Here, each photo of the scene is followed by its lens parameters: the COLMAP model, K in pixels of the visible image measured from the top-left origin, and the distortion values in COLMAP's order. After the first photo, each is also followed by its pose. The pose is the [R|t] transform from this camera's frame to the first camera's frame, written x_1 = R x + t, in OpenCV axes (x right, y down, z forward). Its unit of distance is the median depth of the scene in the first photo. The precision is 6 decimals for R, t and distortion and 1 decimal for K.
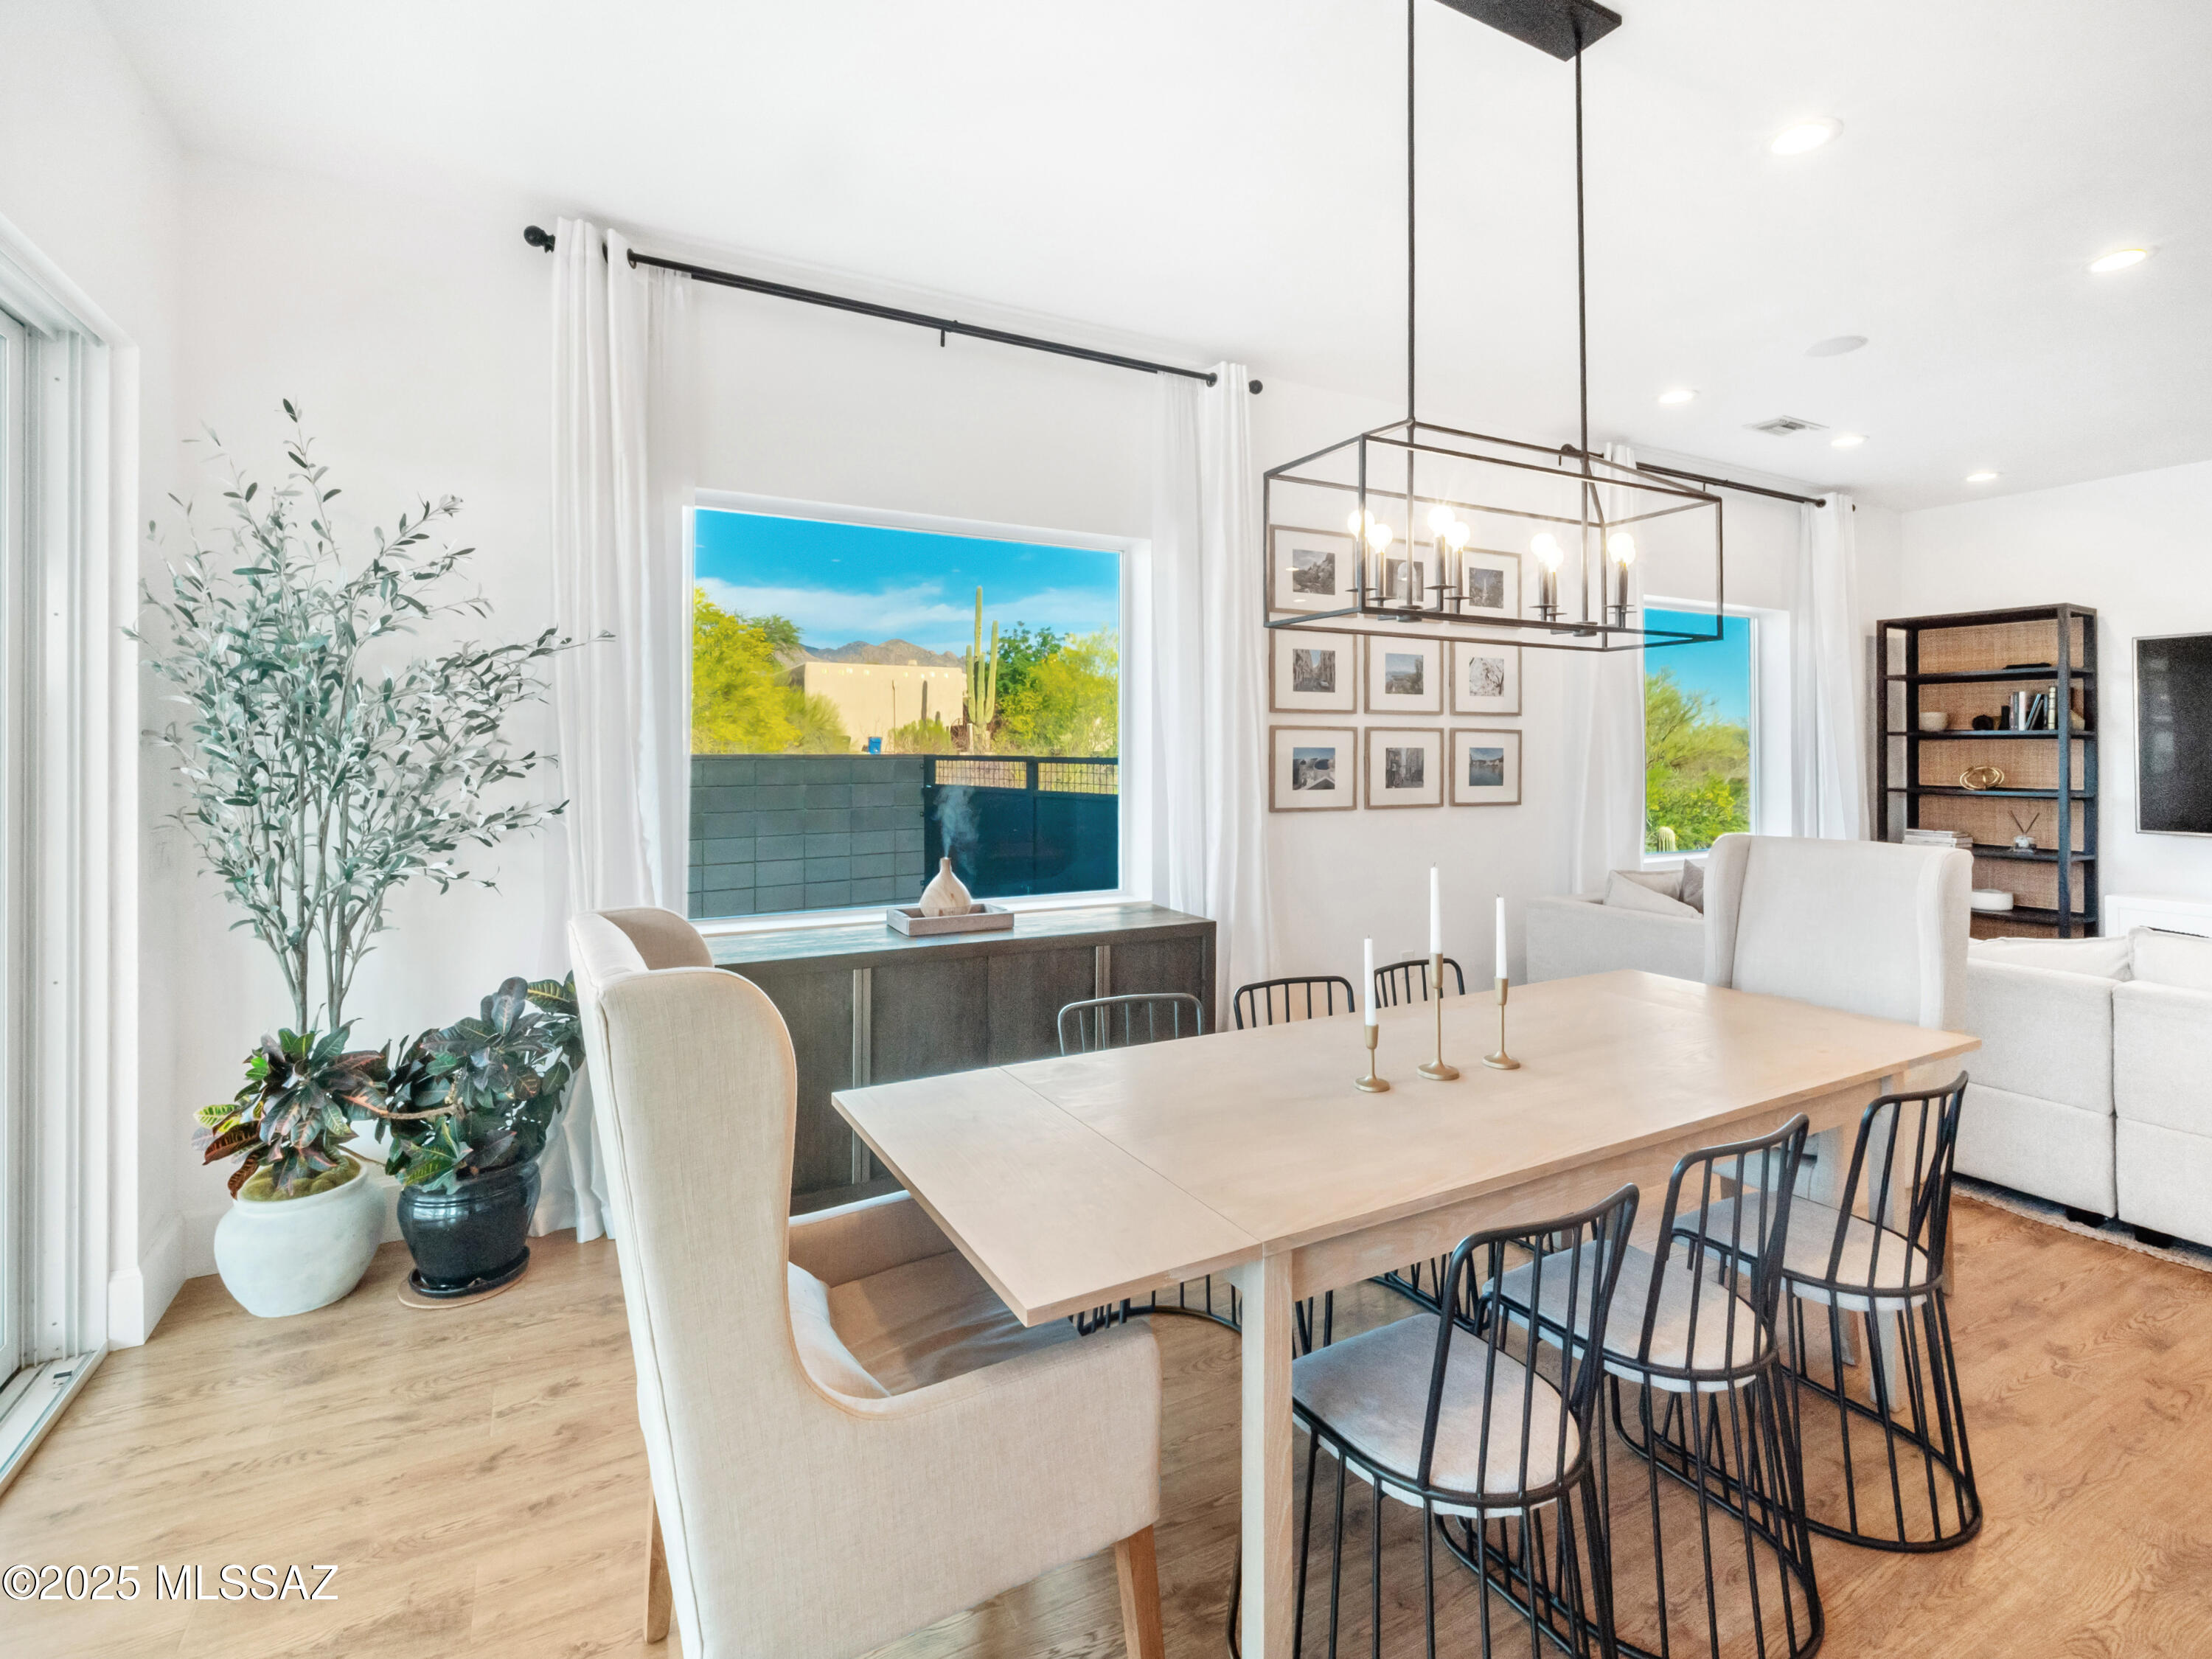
lens RADIAL K [[1037.2, 0, 1113.2], [0, 1037.2, 745.5], [0, 0, 1]] dist [0.000094, -0.000244]
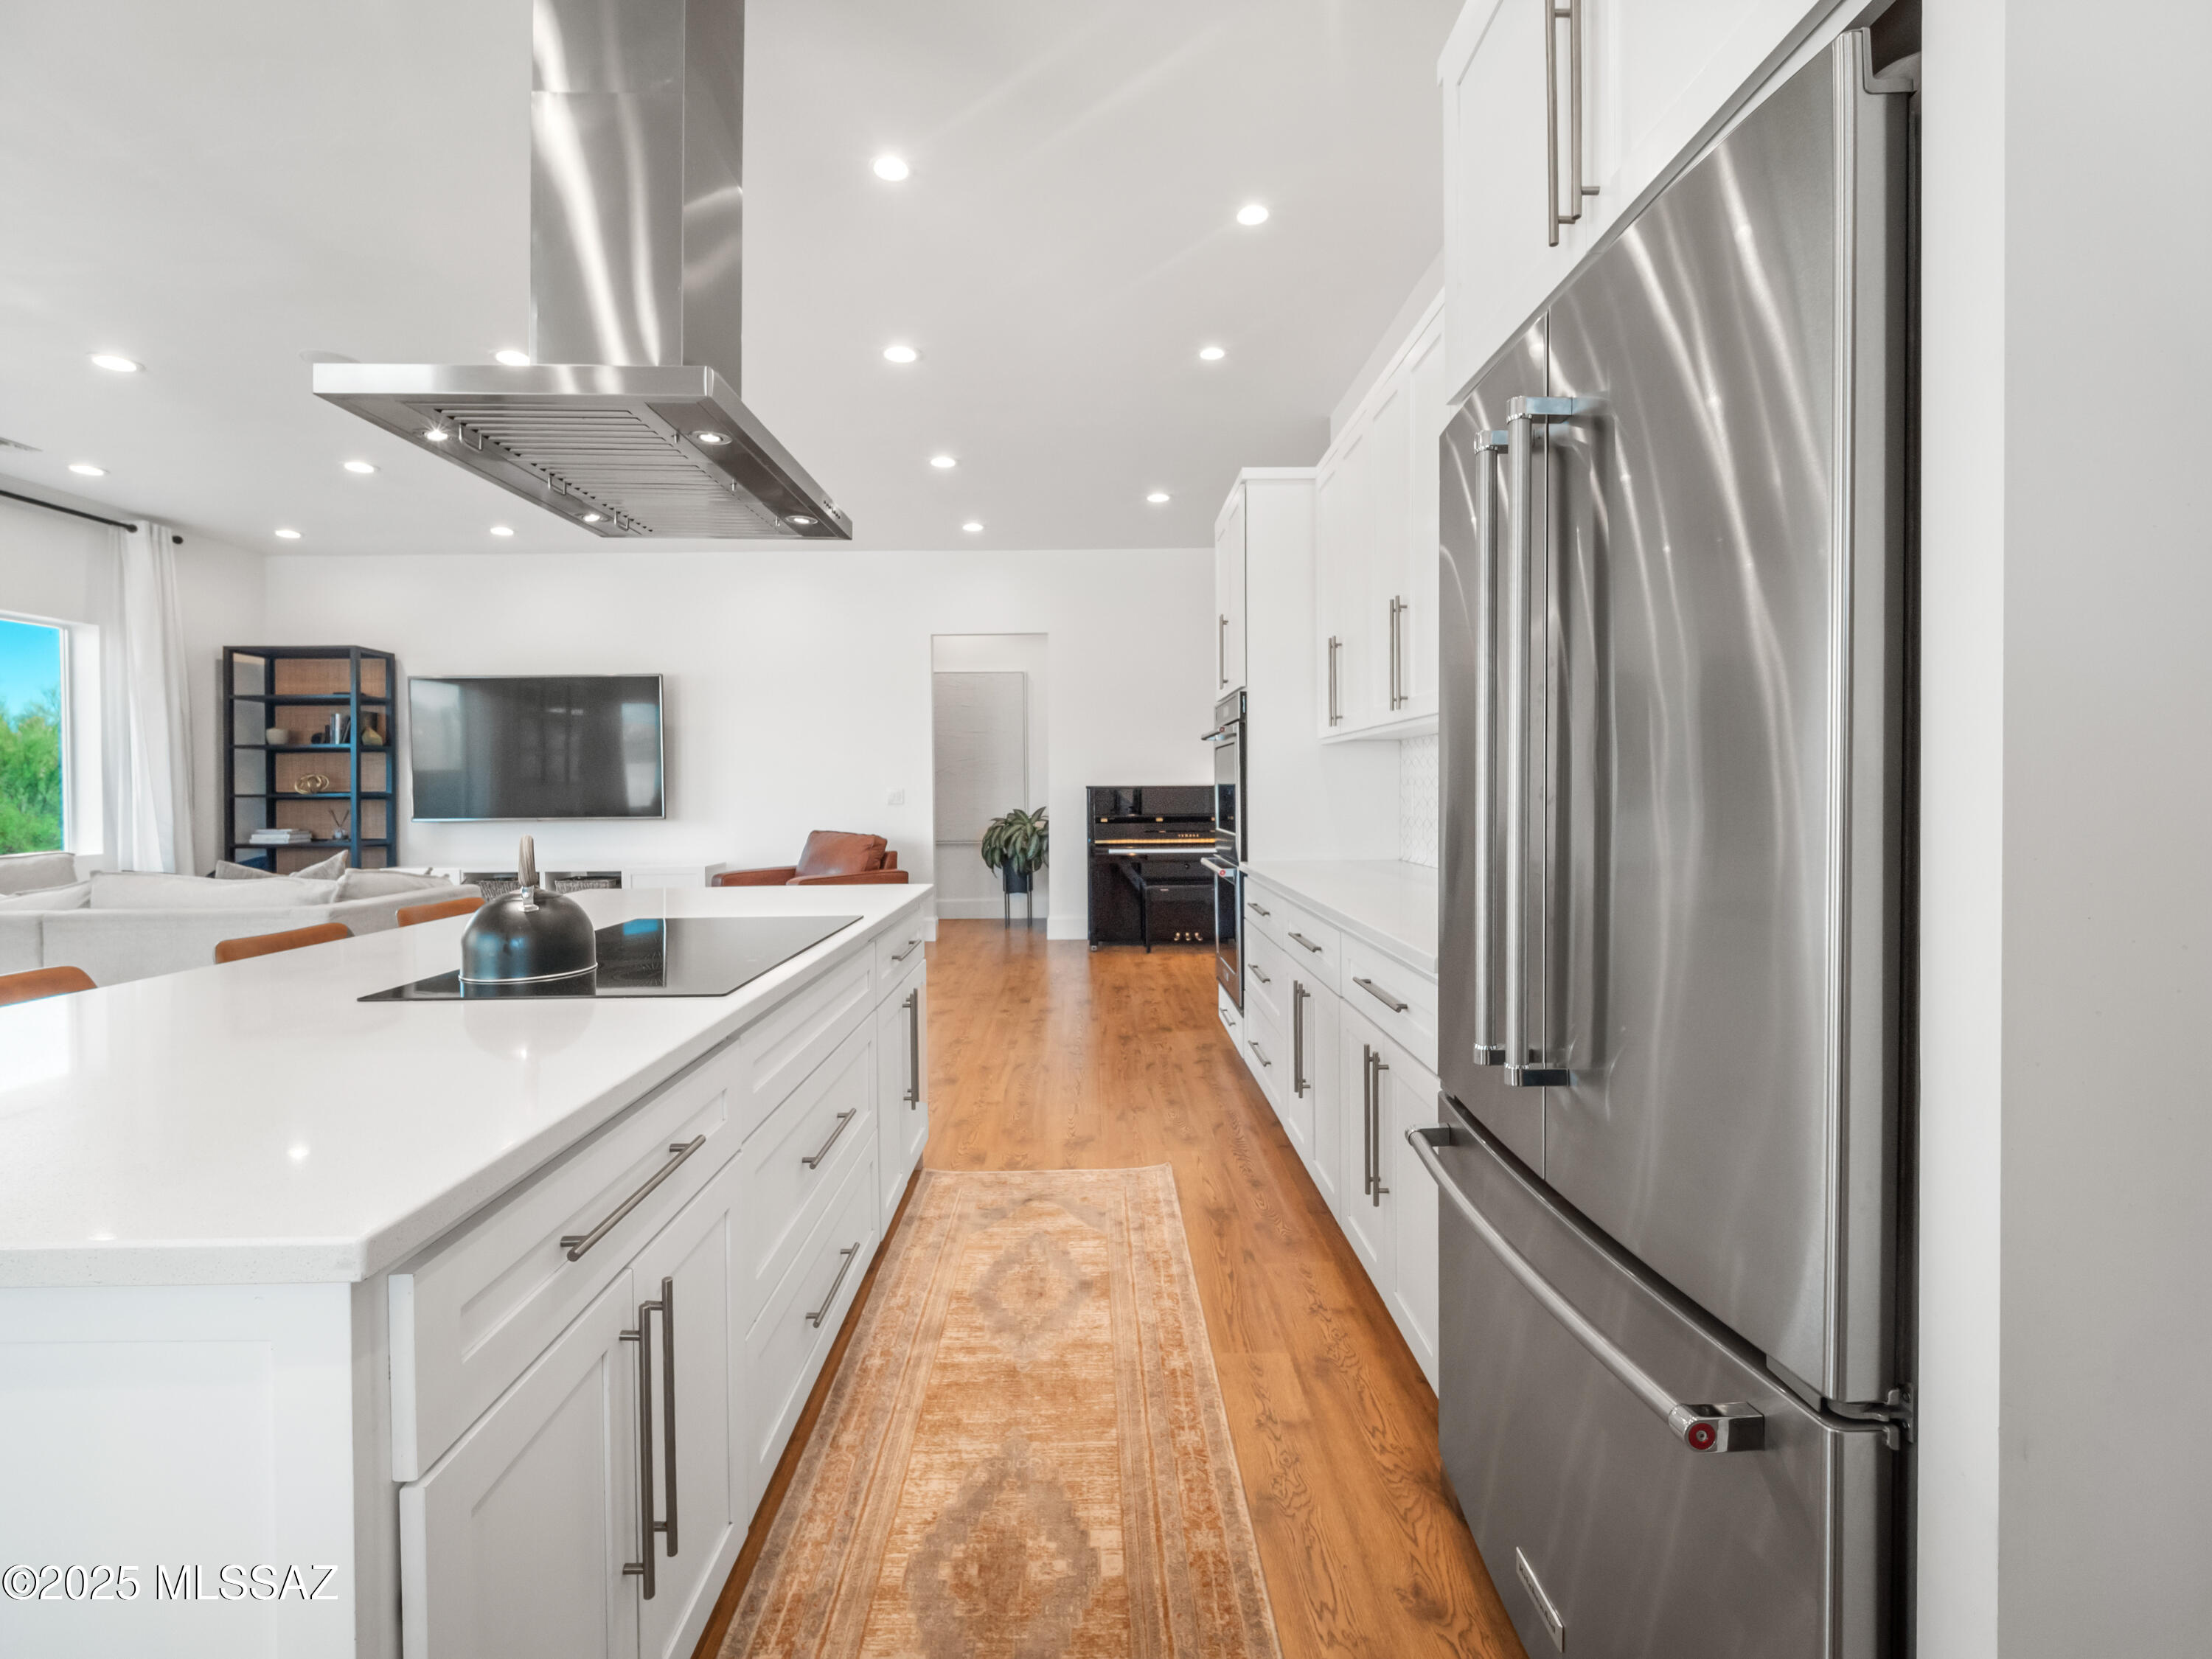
lens RADIAL K [[1009.8, 0, 1095.7], [0, 1009.8, 800.1], [0, 0, 1]] dist [-0.000364, -0.000808]
pose [[0.468844, -0.017715, 0.883104, 0.303941], [0.005018, 0.999836, 0.017392, 0.046913], [-0.883267, -0.003723, 0.468856, -0.506688]]
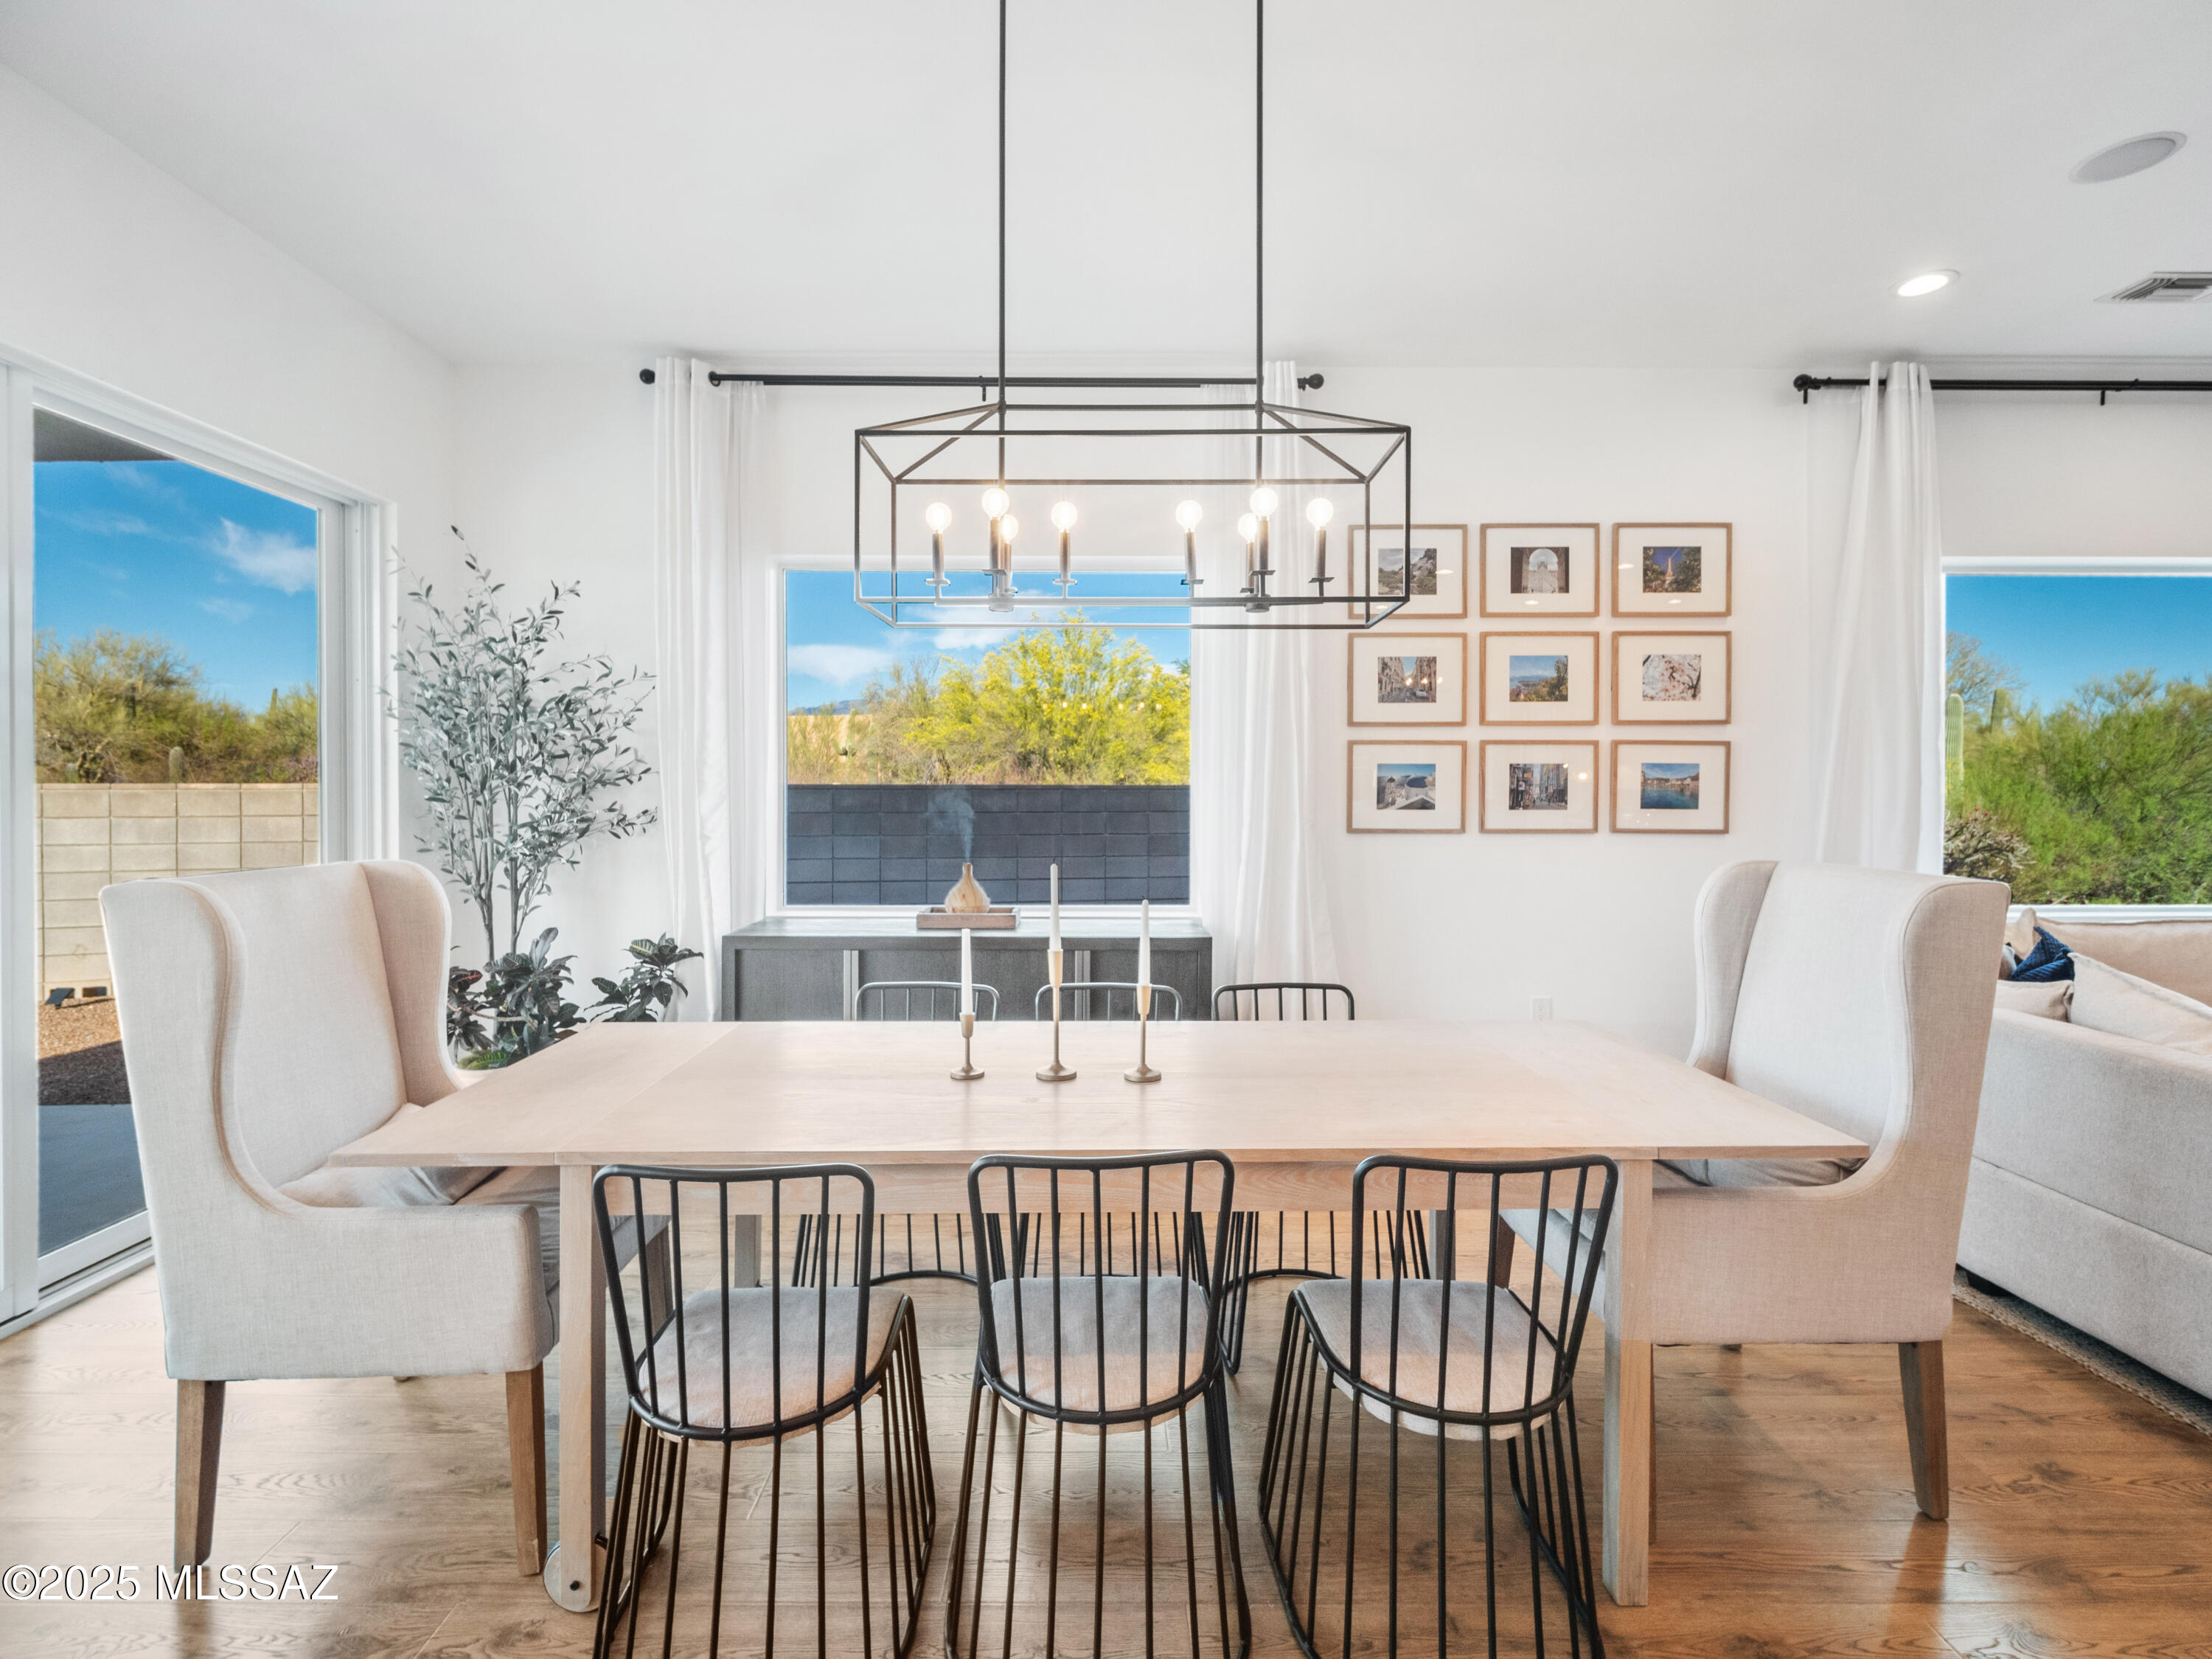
lens RADIAL K [[996.3, 0, 1096.5], [0, 996.3, 799.7], [0, 0, 1]] dist [0.010249, -0.007628]
pose [[0.884078, 0.002924, -0.467331, 0.360801], [0.003417, 0.999913, 0.012720, 0.021620], [0.467327, -0.012842, 0.883991, 0.091635]]
